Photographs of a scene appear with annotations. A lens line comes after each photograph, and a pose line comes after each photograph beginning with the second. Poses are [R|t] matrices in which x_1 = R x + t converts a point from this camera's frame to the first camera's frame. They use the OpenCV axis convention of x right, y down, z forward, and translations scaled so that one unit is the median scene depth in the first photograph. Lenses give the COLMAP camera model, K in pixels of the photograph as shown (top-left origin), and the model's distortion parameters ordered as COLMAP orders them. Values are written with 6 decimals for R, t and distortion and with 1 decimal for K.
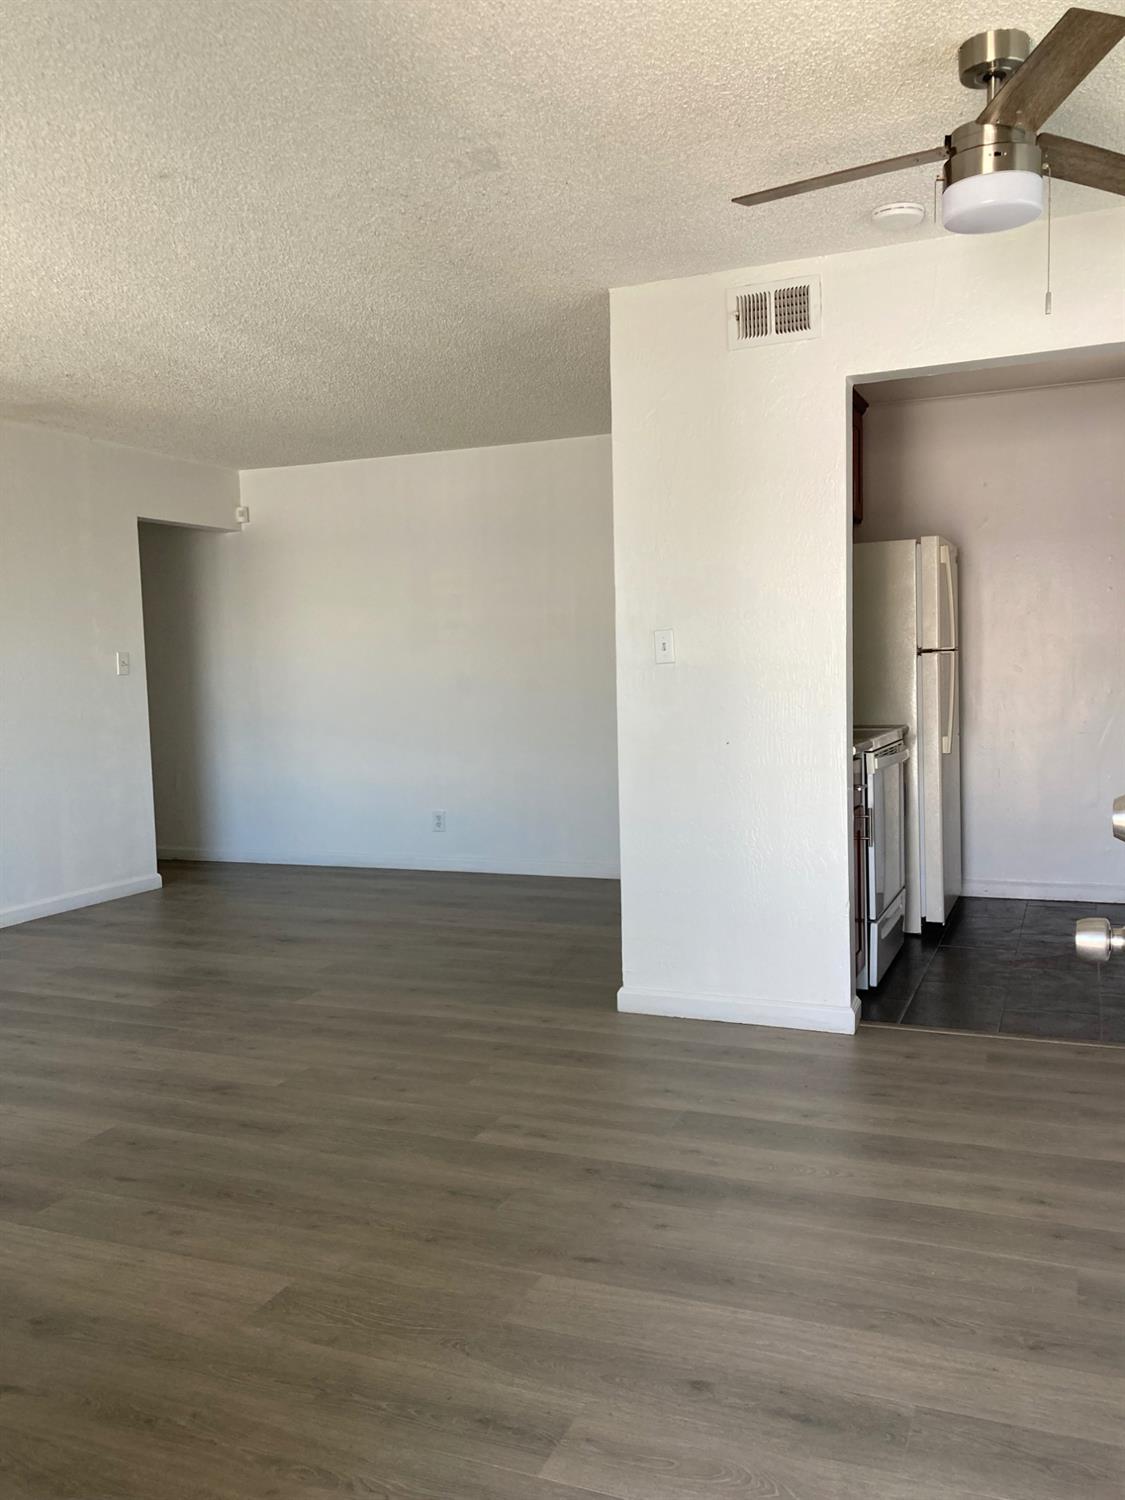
lens RADIAL K [[1229.1, 0, 547.4], [0, 1229.1, 757.9], [0, 0, 1]] dist [0.057916, -0.069891]
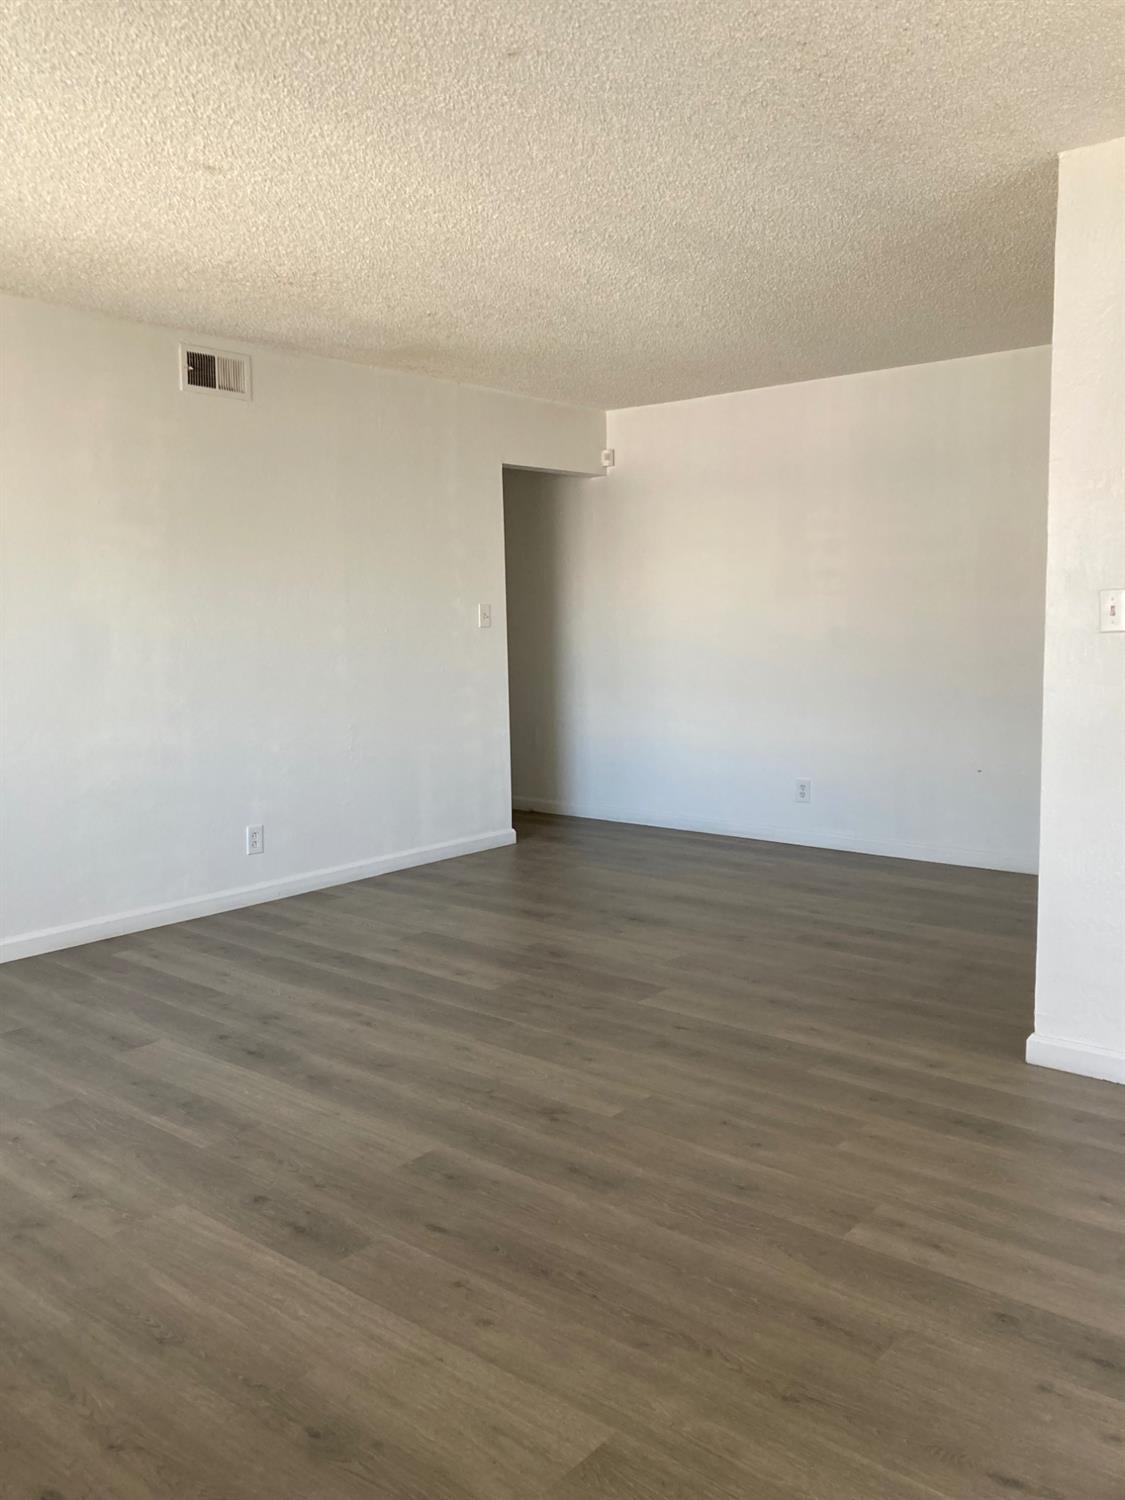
lens RADIAL K [[1225.3, 0, 562.1], [0, 1225.3, 749.3], [0, 0, 1]] dist [0.057161, -0.072181]
pose [[0.960466, 0.039595, -0.275566, -0.022167], [-0.028199, 0.998580, 0.045197, -0.030432], [0.276964, -0.035640, 0.960219, 0.154344]]
